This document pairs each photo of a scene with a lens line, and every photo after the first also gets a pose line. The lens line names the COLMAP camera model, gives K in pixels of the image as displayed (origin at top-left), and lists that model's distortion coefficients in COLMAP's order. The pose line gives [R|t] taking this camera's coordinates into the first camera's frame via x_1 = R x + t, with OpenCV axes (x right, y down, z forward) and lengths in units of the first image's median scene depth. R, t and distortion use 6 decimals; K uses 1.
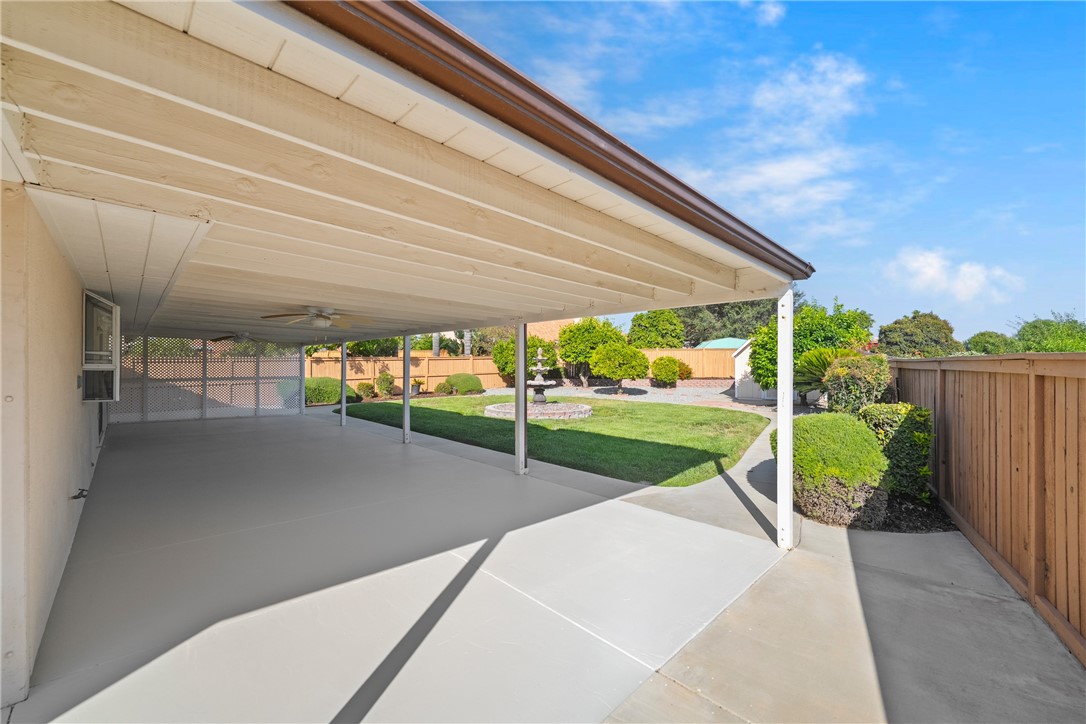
lens RADIAL K [[440.5, 0, 540.1], [0, 440.5, 366.6], [0, 0, 1]] dist [0.000093, -0.000001]
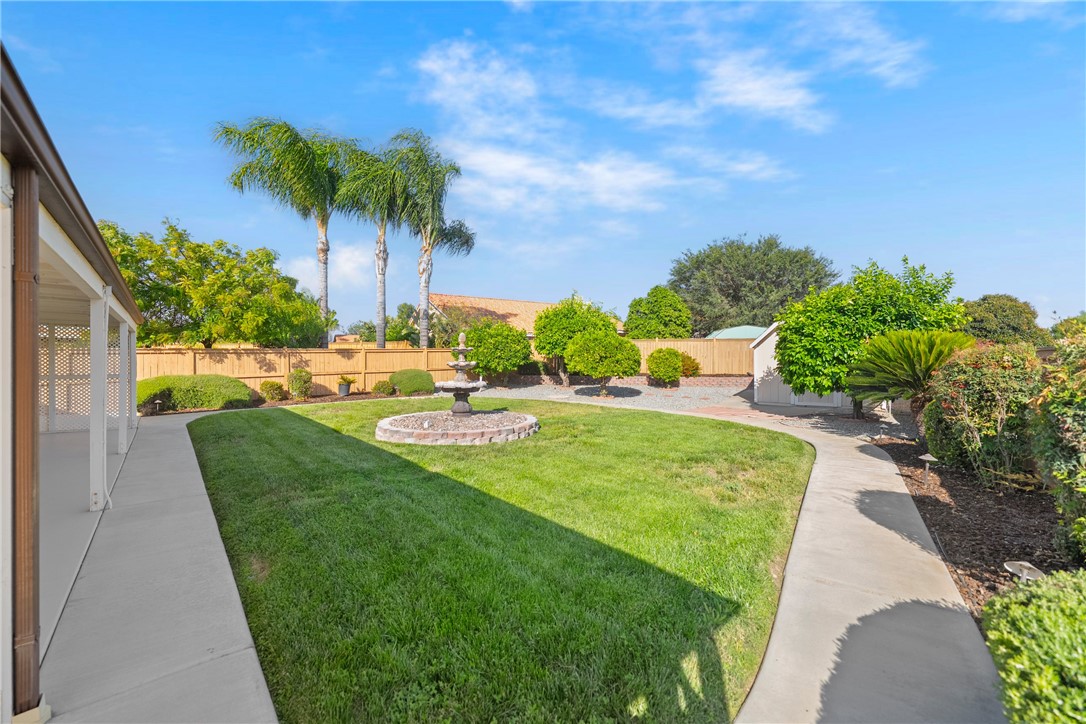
lens RADIAL K [[413.0, 0, 545.7], [0, 413.0, 364.7], [0, 0, 1]] dist [-0.000121, -0.000056]
pose [[0.998928, 0.000501, -0.046285, 0.113670], [-0.000093, 0.999961, 0.008808, 0.000674], [0.046288, -0.008794, 0.998889, 0.265323]]
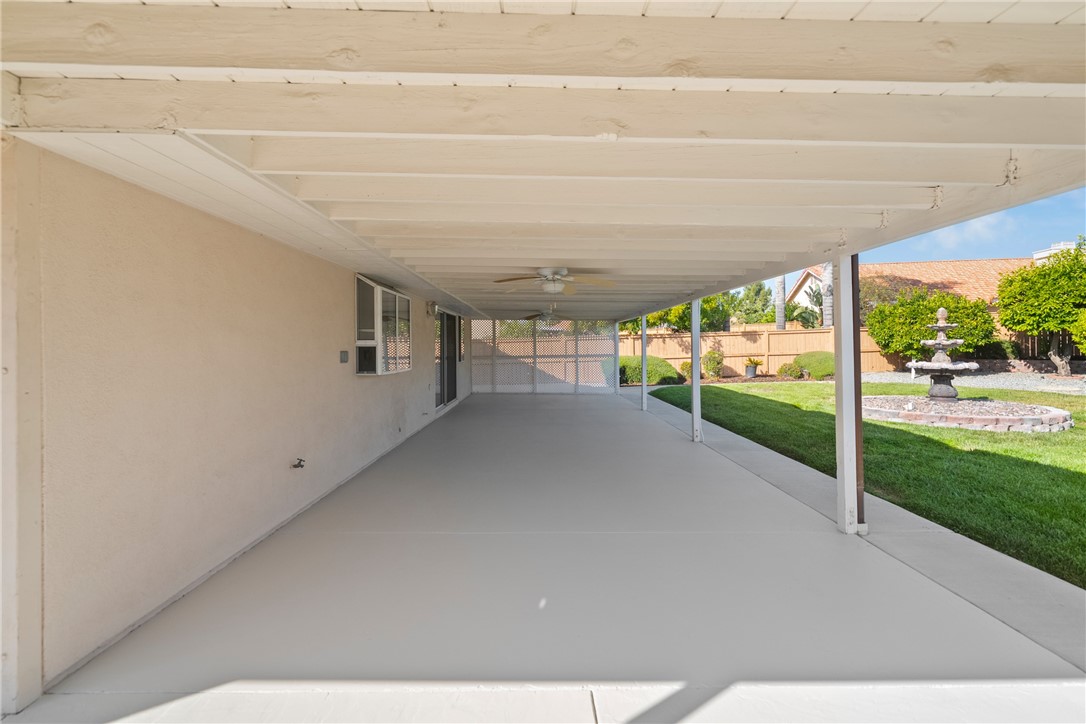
lens RADIAL K [[465.3, 0, 546.7], [0, 465.3, 343.7], [0, 0, 1]] dist [-0.002263, -0.000371]
pose [[0.730154, -0.013915, -0.683141, 0.027599], [0.011349, 0.999902, -0.008237, 0.004126], [0.683188, -0.001739, 0.730240, 0.115253]]
